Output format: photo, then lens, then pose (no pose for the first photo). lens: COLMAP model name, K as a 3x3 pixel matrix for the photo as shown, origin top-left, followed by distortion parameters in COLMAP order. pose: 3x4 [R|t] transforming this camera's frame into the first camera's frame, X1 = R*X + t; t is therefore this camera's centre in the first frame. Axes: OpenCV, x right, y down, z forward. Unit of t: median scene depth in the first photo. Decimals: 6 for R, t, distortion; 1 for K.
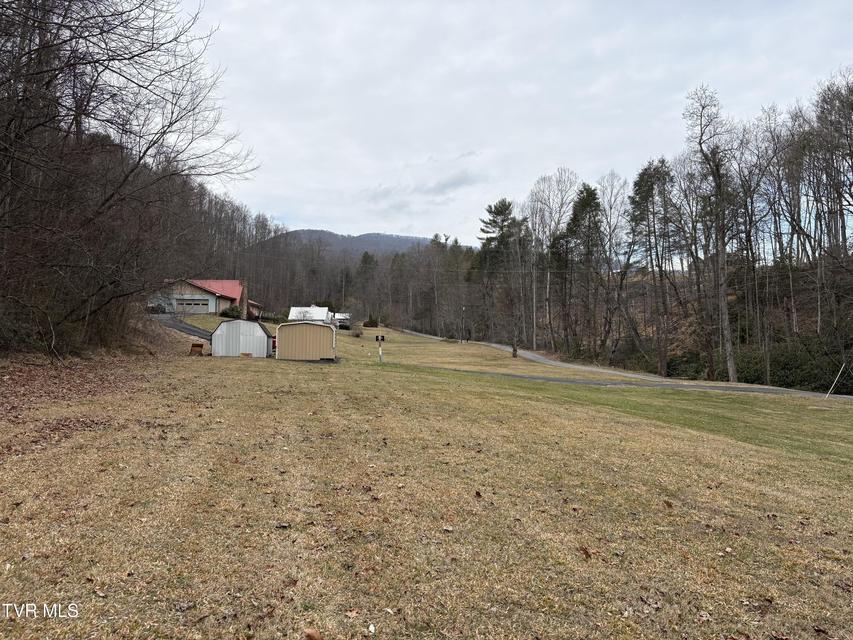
lens RADIAL K [[640.4, 0, 422.9], [0, 640.4, 319.1], [0, 0, 1]] dist [0.013747, -0.002099]
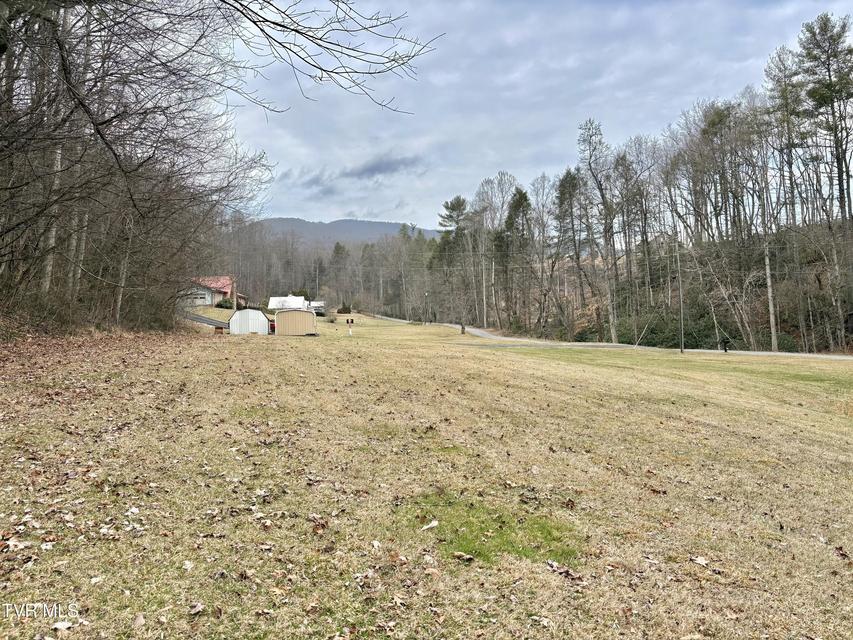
lens RADIAL K [[640.4, 0, 431.3], [0, 640.4, 319.1], [0, 0, 1]] dist [0.013747, -0.002099]
pose [[0.998174, -0.031938, 0.051273, 0.014196], [0.030740, 0.999239, 0.023994, 0.000620], [-0.052001, -0.022374, 0.998396, -0.130044]]
